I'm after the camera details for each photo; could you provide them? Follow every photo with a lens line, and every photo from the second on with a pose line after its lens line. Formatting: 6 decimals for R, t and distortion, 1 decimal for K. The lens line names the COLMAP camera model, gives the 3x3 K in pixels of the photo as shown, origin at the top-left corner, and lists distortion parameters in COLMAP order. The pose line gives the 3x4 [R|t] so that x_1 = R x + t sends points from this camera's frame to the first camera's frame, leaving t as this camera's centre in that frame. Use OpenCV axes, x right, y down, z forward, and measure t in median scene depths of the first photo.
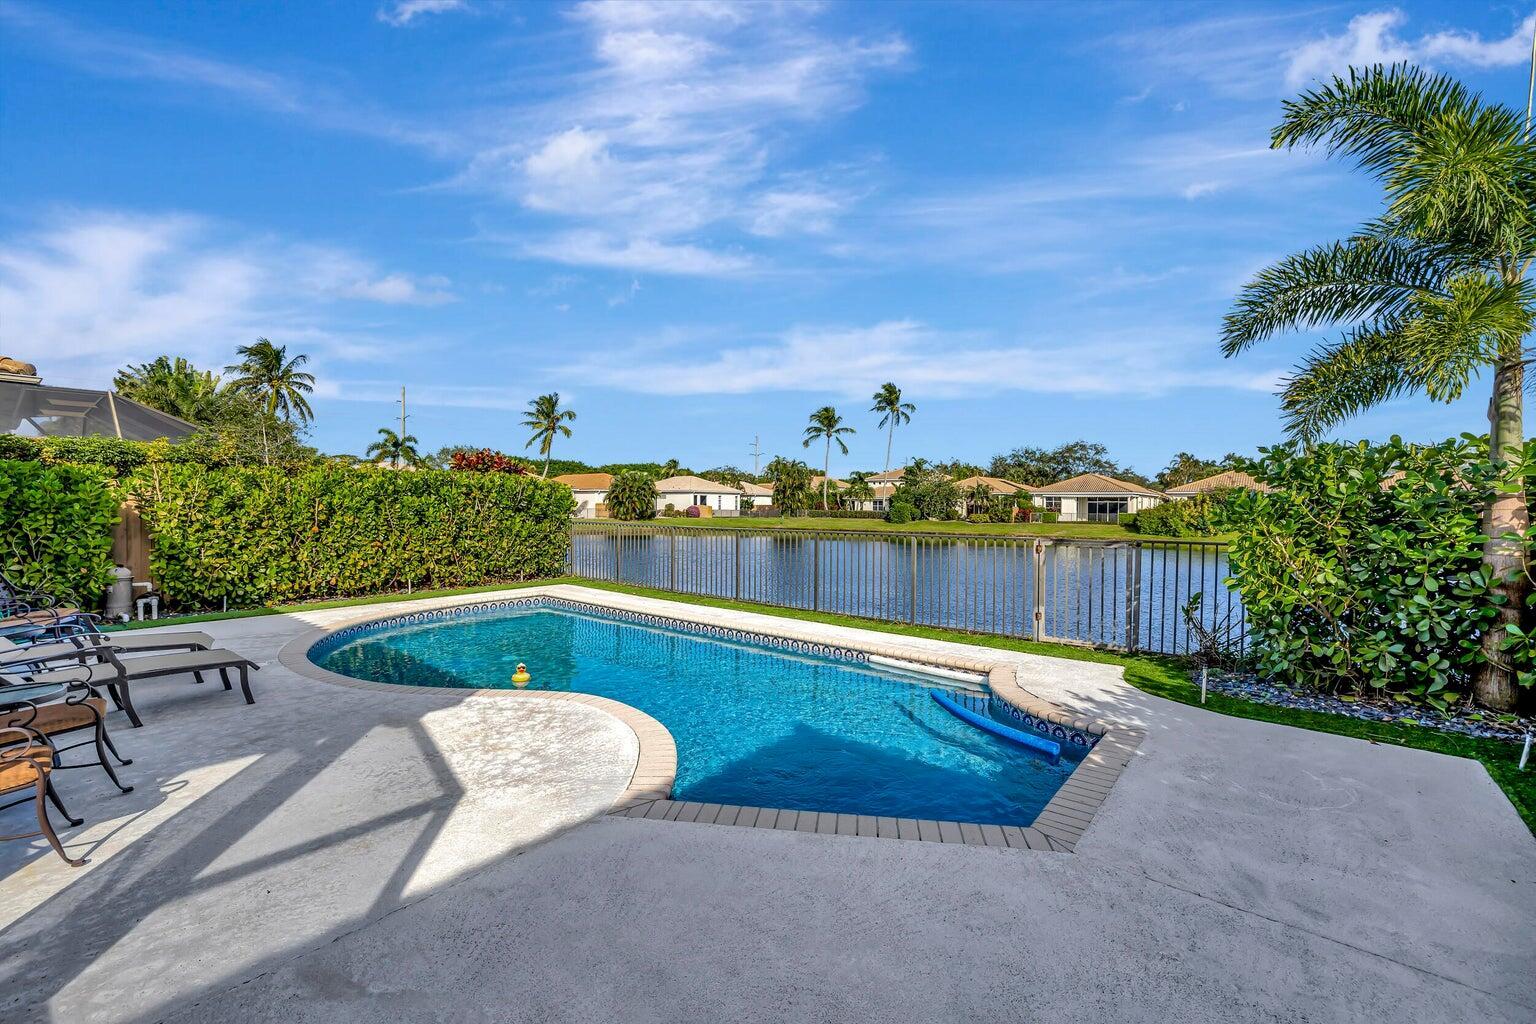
lens RADIAL K [[645.4, 0, 766.8], [0, 645.4, 510.4], [0, 0, 1]] dist [0.004289, 0.000114]
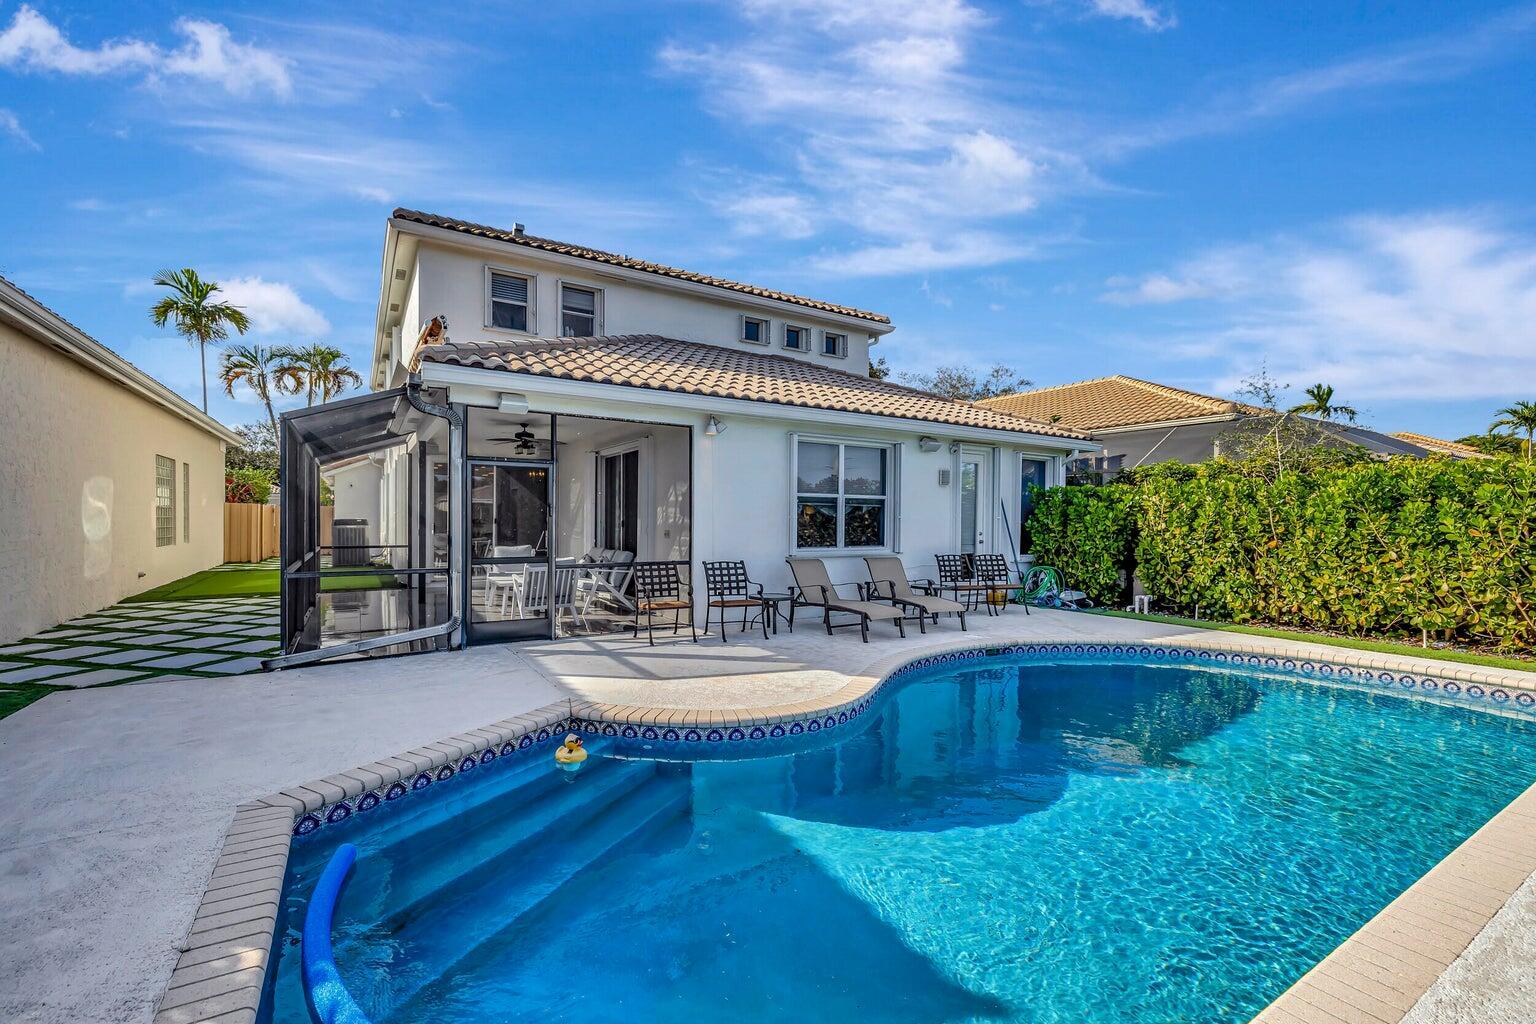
lens RADIAL K [[645.4, 0, 761.7], [0, 645.4, 519.5], [0, 0, 1]] dist [0.004289, 0.000114]
pose [[-0.319752, -0.005940, -0.947483, 0.862099], [-0.022744, 0.999740, 0.001408, 0.023366], [0.947228, 0.022000, -0.319804, 1.528864]]
